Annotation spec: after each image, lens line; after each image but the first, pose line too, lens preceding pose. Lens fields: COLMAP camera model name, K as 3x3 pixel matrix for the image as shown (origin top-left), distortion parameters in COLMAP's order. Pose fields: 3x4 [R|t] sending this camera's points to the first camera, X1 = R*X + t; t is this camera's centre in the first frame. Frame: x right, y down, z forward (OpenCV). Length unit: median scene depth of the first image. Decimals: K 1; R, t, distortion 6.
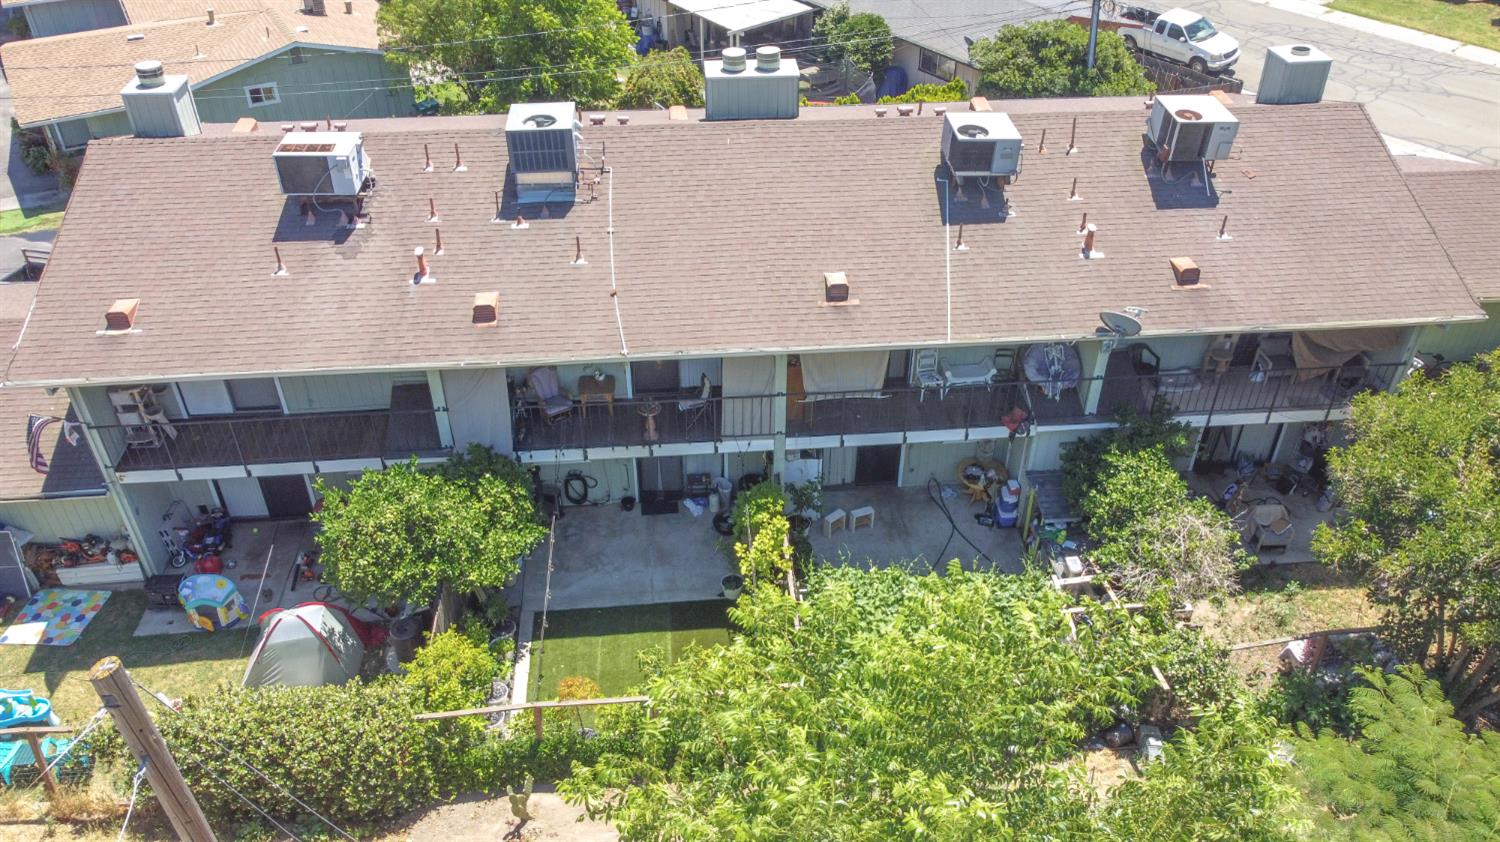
lens RADIAL K [[1143.2, 0, 751.1], [0, 1143.2, 421.7], [0, 0, 1]] dist [-0.001167, -0.006800]
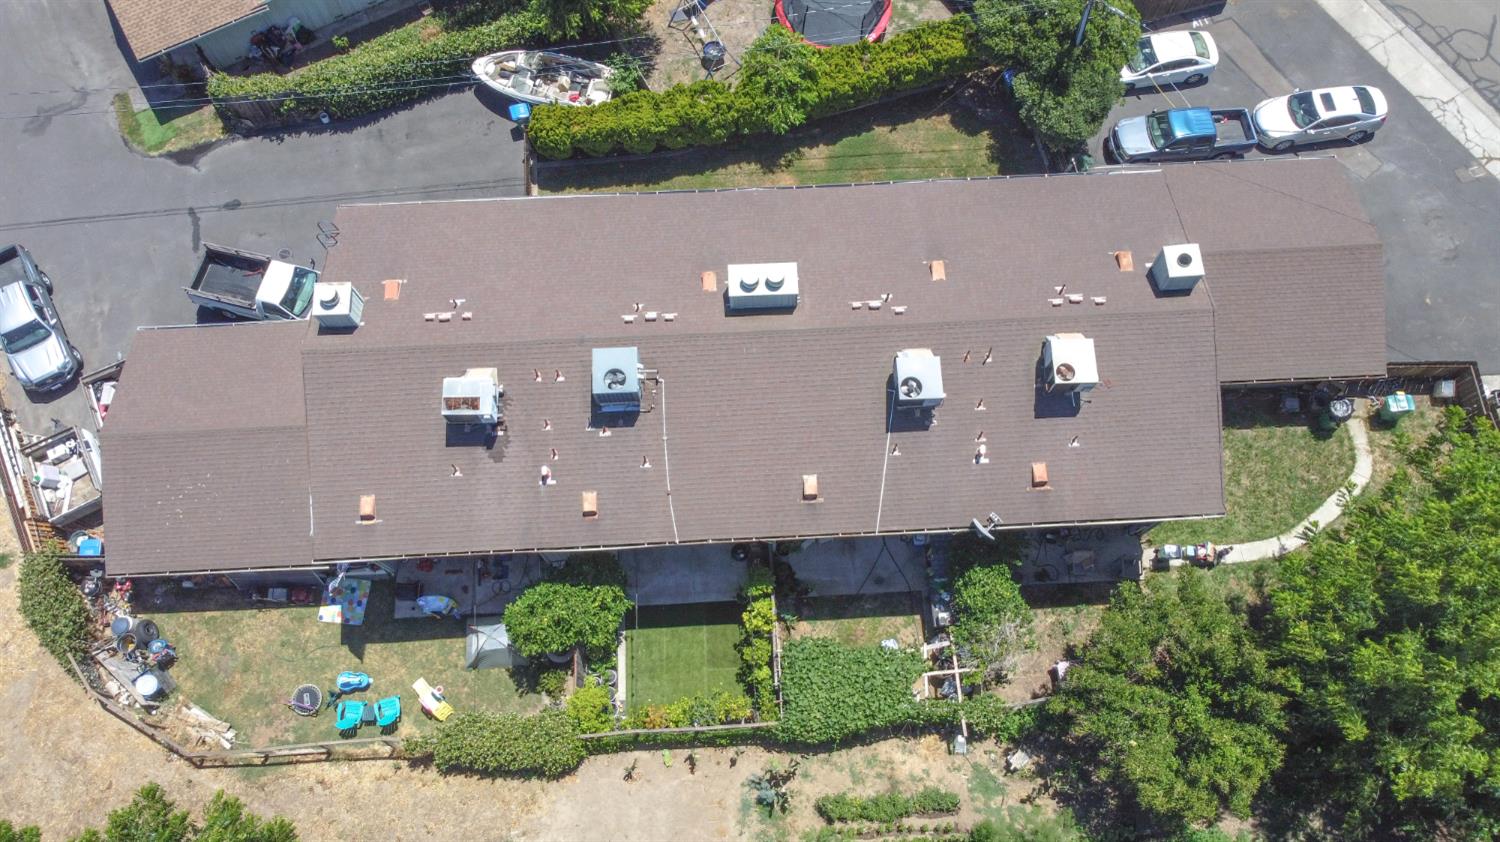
lens RADIAL K [[1143.2, 0, 751.6], [0, 1143.2, 424.3], [0, 0, 1]] dist [-0.001167, -0.006800]
pose [[0.999310, 0.033825, -0.015357, 0.014923], [-0.018647, 0.814310, 0.580130, -1.064826], [0.032129, -0.579443, 0.814379, -0.220107]]
